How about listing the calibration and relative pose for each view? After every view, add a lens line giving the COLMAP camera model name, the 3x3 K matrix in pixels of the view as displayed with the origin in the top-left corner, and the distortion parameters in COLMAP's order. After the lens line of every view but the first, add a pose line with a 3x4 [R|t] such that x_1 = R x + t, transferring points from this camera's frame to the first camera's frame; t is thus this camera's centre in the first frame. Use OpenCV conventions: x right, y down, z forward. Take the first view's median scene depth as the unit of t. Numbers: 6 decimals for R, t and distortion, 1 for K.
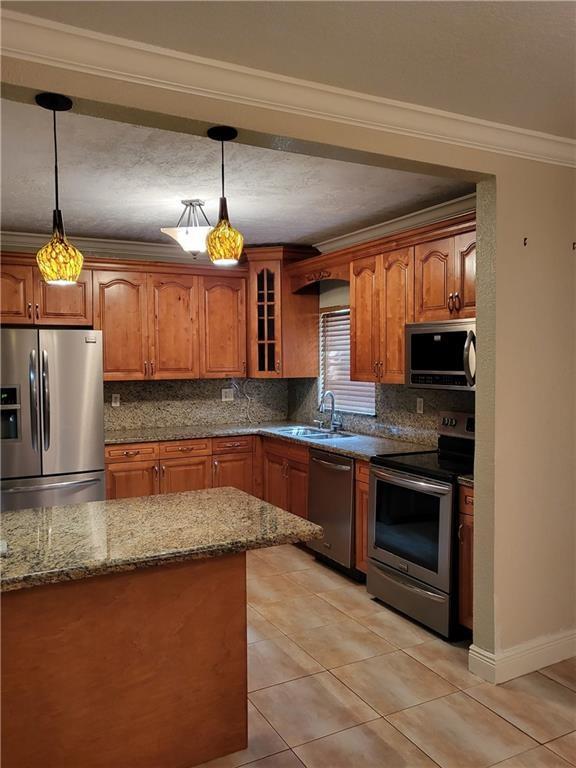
lens RADIAL K [[626.5, 0, 288.0], [0, 626.5, 384.0], [0, 0, 1]] dist [0.006457, 0.003551]
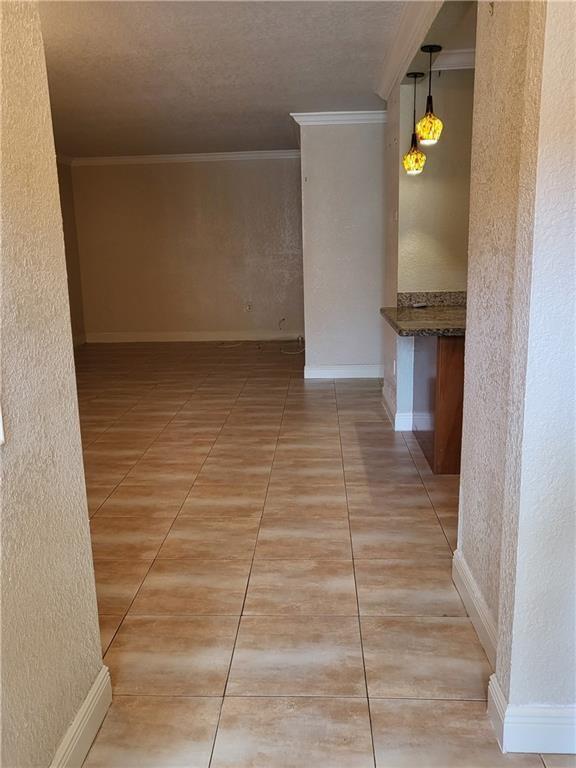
lens RADIAL K [[635.4, 0, 288.0], [0, 635.4, 384.0], [0, 0, 1]] dist [-0.028979, 0.090684]
pose [[-0.510250, 0.209623, -0.834088, 0.666959], [-0.006190, 0.968920, 0.247296, -0.003374], [0.860004, 0.131345, -0.493094, 0.706003]]
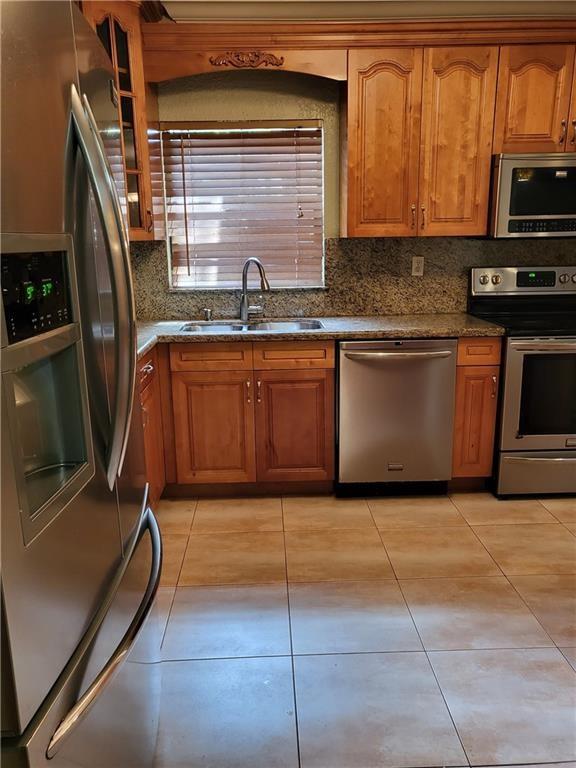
lens RADIAL K [[604.9, 0, 288.0], [0, 604.9, 384.0], [0, 0, 1]] dist [0.008242, 0.008025]
pose [[0.432769, -0.209990, 0.876707, -0.521260], [0.051111, 0.976644, 0.208697, 0.010072], [-0.900055, -0.045509, 0.433394, 0.724976]]
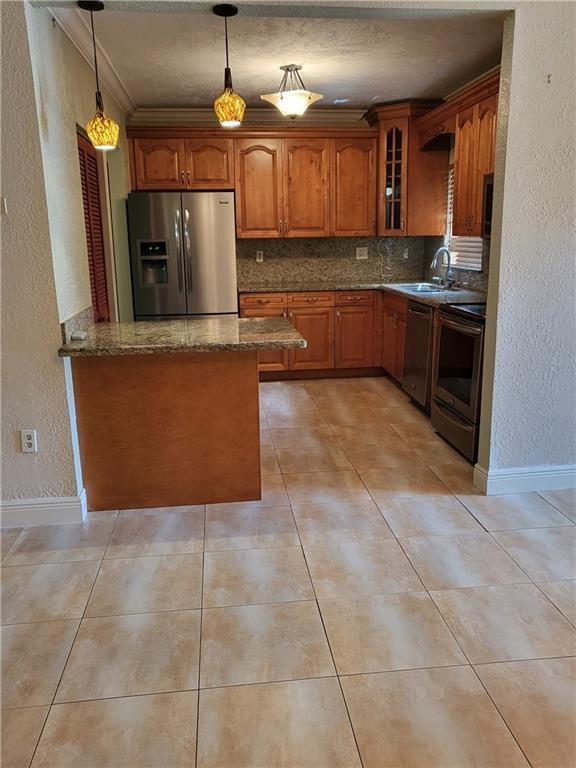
lens RADIAL K [[635.4, 0, 288.0], [0, 635.4, 384.0], [0, 0, 1]] dist [-0.028979, 0.090684]
pose [[0.930675, 0.077189, -0.357611, 0.229798], [-0.006583, 0.980864, 0.194582, 0.031379], [0.365788, -0.178738, 0.913374, -0.094895]]
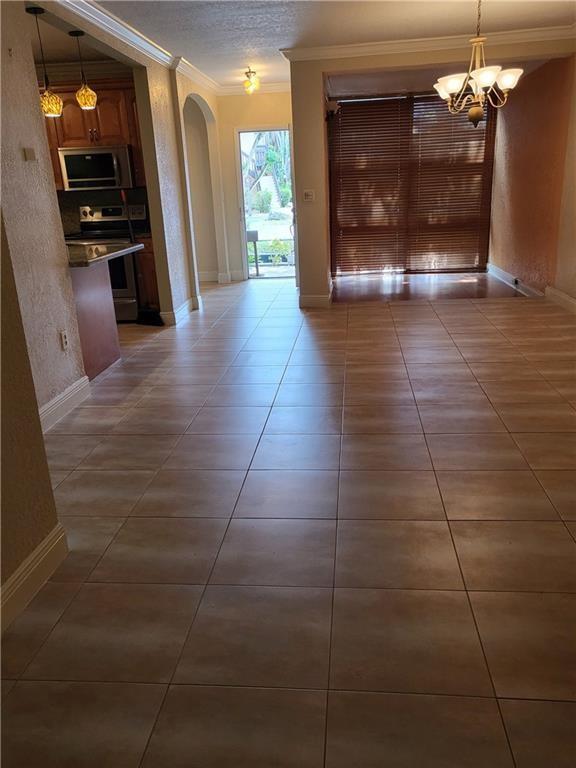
lens RADIAL K [[604.9, 0, 288.0], [0, 604.9, 384.0], [0, 0, 1]] dist [0.008242, 0.008025]
pose [[0.555180, -0.278673, 0.783656, -0.680996], [0.076702, 0.955339, 0.285385, 0.062782], [-0.828186, -0.098333, 0.551759, -0.298335]]
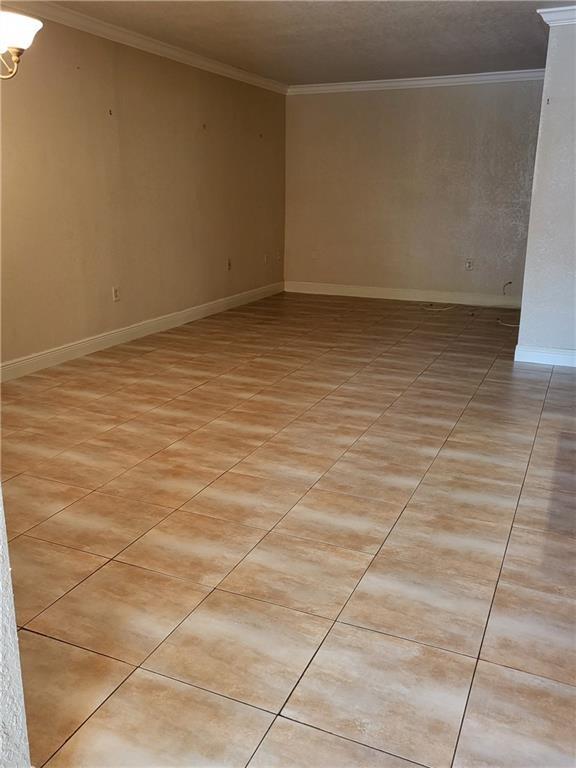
lens RADIAL K [[673.3, 0, 289.2], [0, 673.3, 376.4], [0, 0, 1]] dist [-0.024302, 0.097139]
pose [[-0.785716, 0.169347, -0.594956, 0.497292], [-0.025451, 0.952132, 0.304625, 0.008665], [0.618064, 0.254491, -0.743795, 0.683047]]
